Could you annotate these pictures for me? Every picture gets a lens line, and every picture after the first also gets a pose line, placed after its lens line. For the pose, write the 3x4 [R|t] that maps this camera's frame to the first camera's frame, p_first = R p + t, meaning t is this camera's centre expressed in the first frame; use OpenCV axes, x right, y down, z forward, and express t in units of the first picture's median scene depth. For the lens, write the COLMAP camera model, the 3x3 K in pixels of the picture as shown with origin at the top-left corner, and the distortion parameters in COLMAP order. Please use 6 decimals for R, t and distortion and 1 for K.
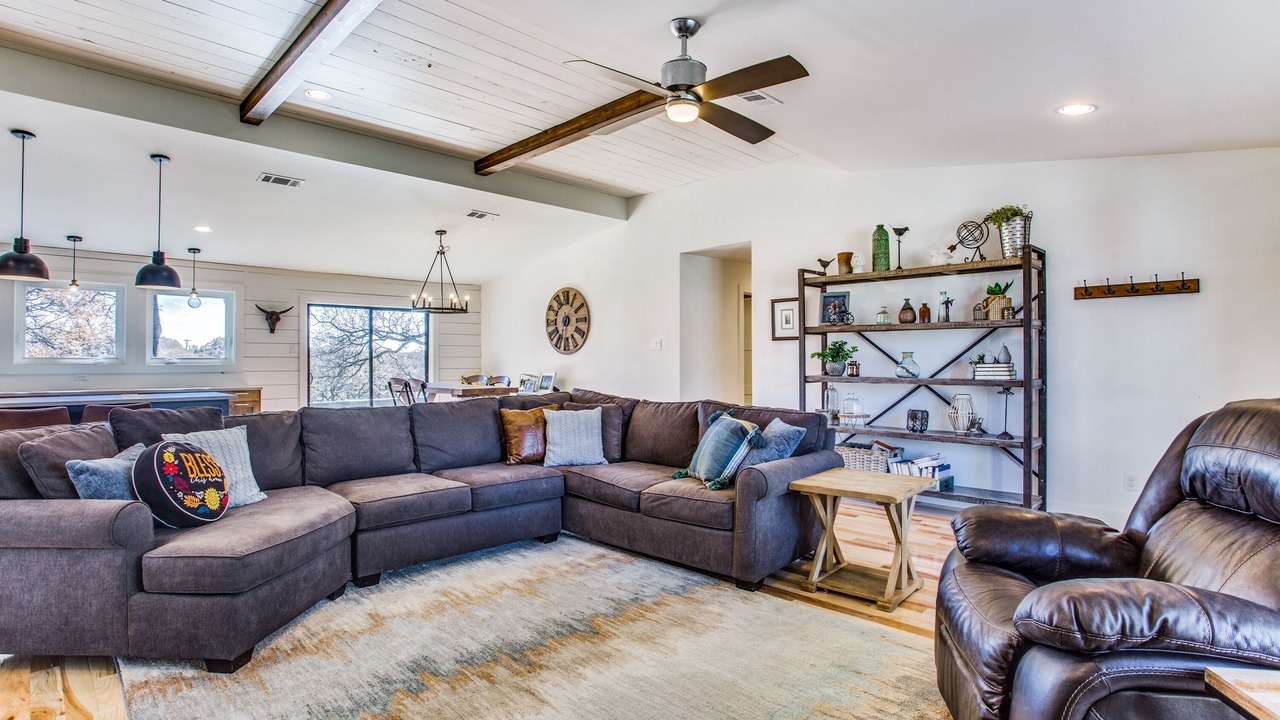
lens RADIAL K [[641.5, 0, 645.6], [0, 641.5, 363.4], [0, 0, 1]] dist [-0.033264, 0.000348]
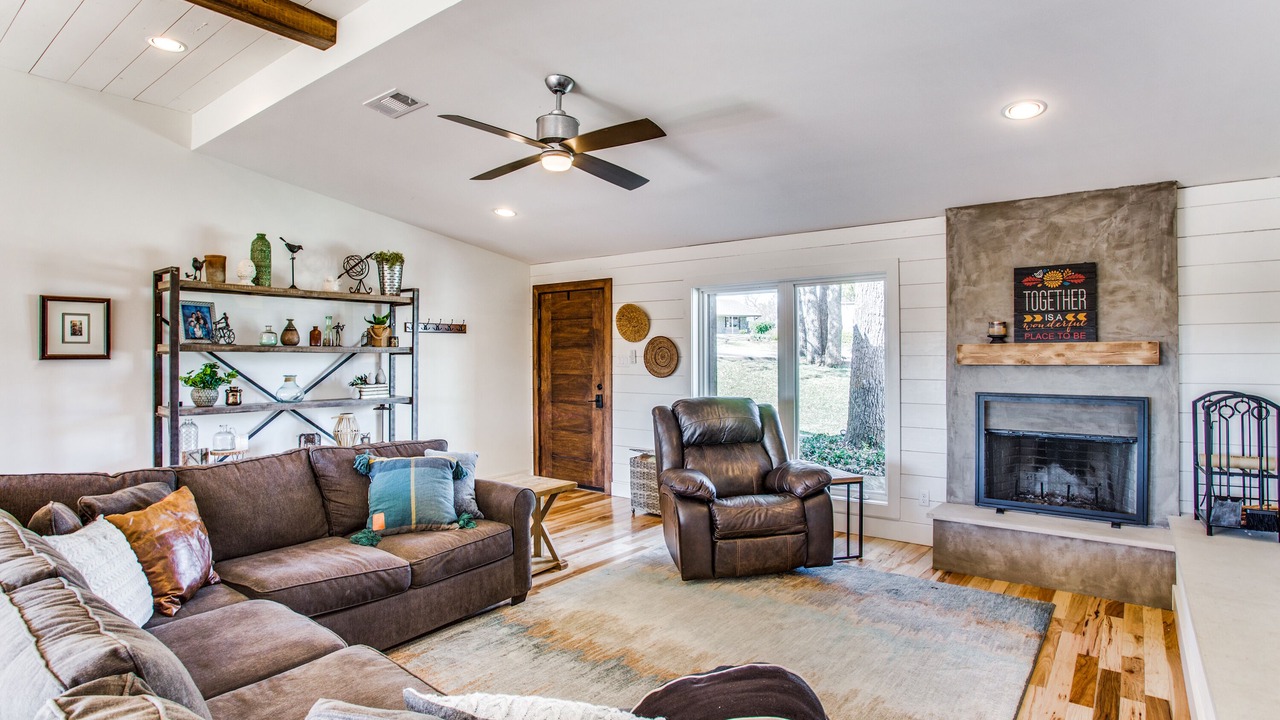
lens RADIAL K [[675.6, 0, 633.8], [0, 675.6, 360.8], [0, 0, 1]] dist [0.001037, 0.000252]
pose [[-0.109802, 0.000918, 0.993953, -0.652318], [0.015334, 0.999882, 0.000771, -0.032621], [-0.993835, 0.015326, -0.109804, 0.608954]]
